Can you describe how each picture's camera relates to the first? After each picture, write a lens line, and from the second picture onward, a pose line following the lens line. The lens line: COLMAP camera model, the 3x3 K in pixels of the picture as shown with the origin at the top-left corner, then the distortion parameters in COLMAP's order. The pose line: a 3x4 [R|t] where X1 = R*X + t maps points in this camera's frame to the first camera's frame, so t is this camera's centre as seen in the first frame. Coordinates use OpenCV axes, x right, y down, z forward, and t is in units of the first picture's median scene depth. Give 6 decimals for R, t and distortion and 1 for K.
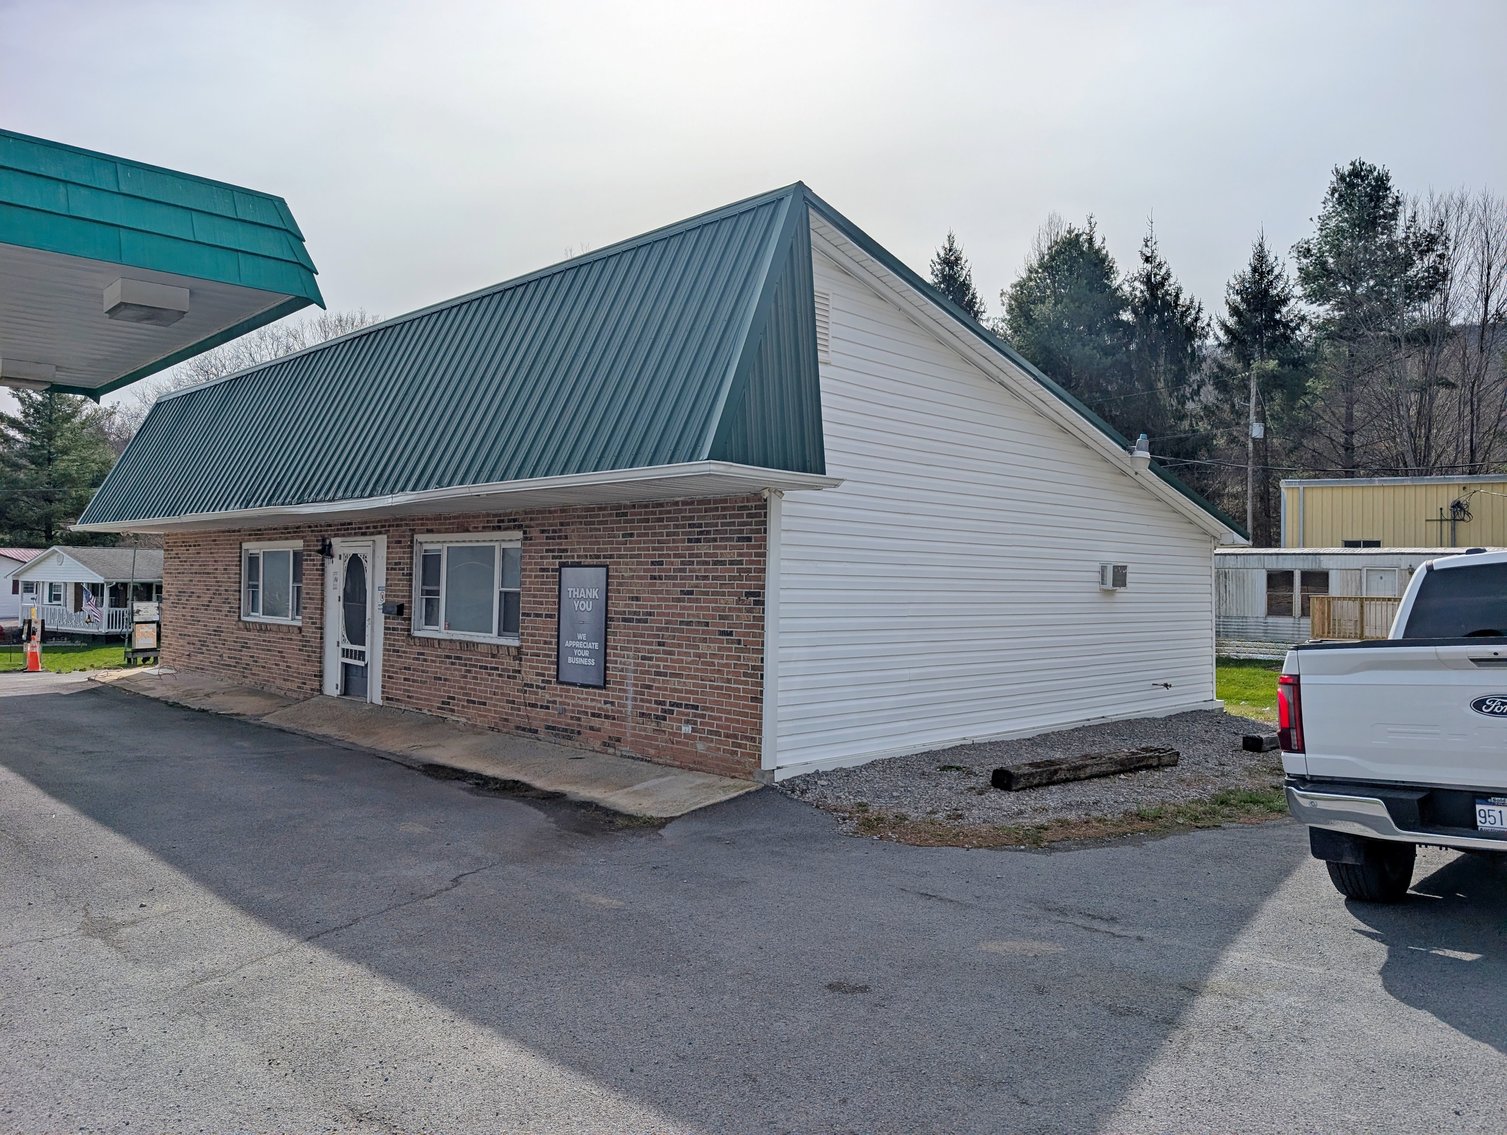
lens RADIAL K [[1093.4, 0, 753.5], [0, 1093.4, 573.3], [0, 0, 1]] dist [-0.003563, -0.002565]
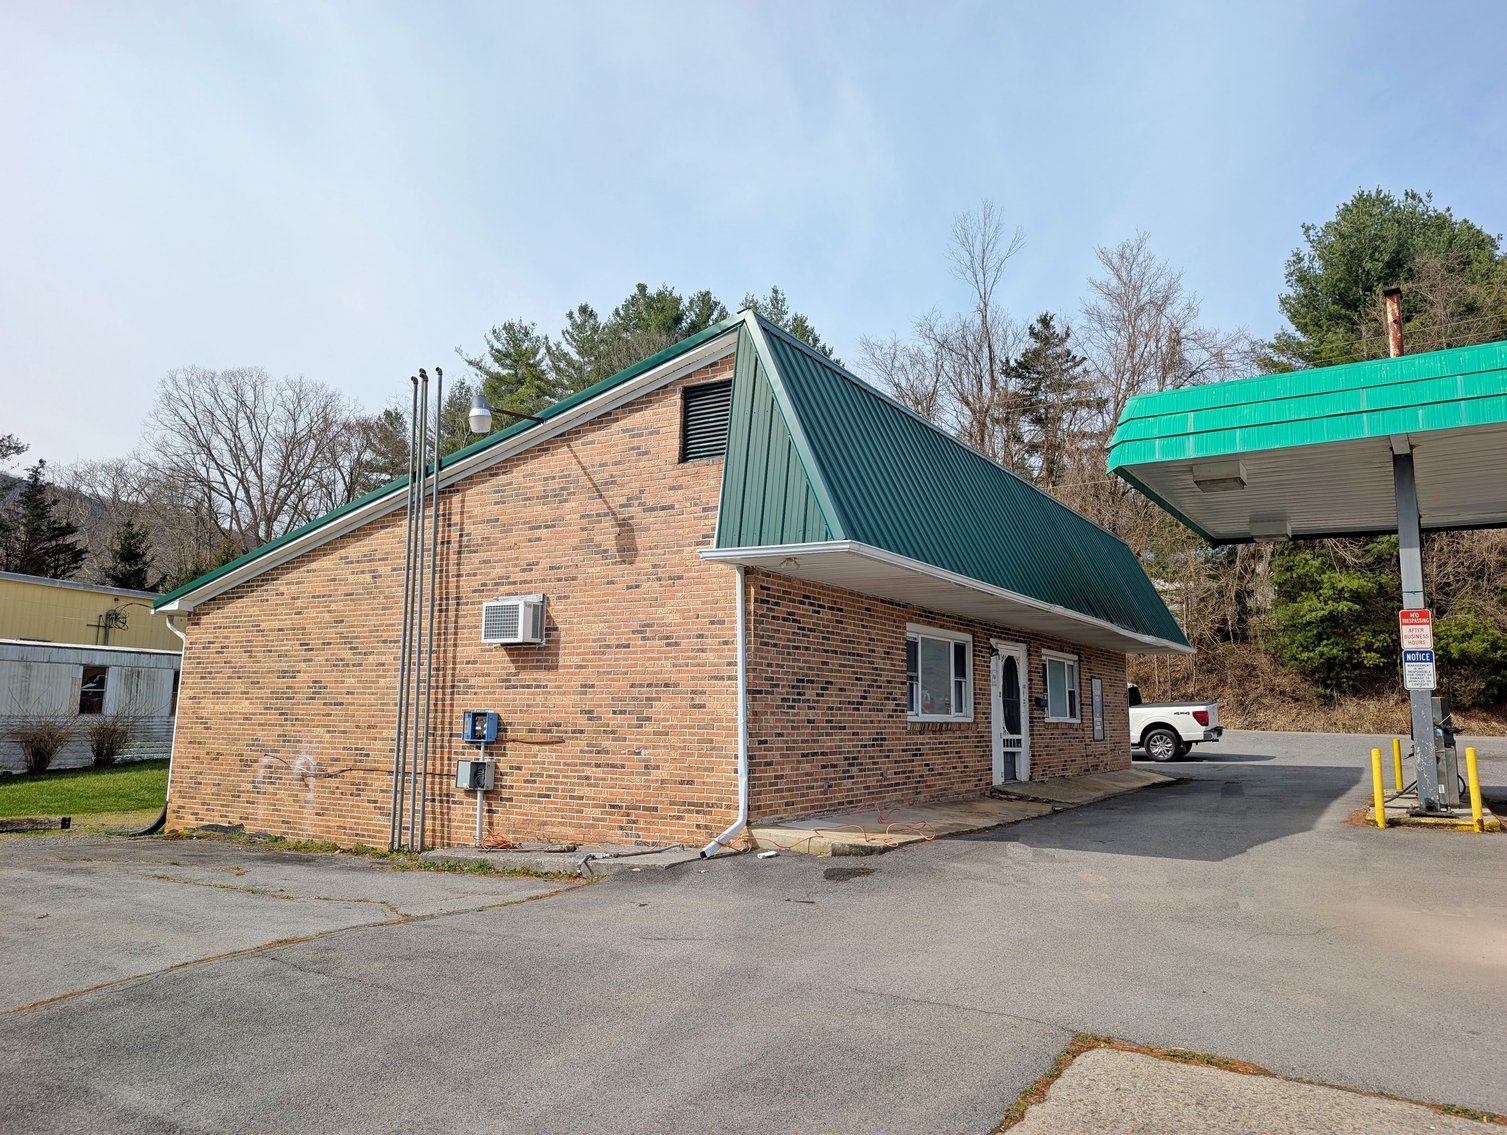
lens RADIAL K [[1093.4, 0, 753.1], [0, 1093.4, 563.9], [0, 0, 1]] dist [-0.003563, -0.002565]
pose [[-0.230349, 0.120093, 0.965669, -1.256476], [-0.020451, 0.991539, -0.128189, 0.035246], [-0.972893, -0.049277, -0.225944, 1.337955]]
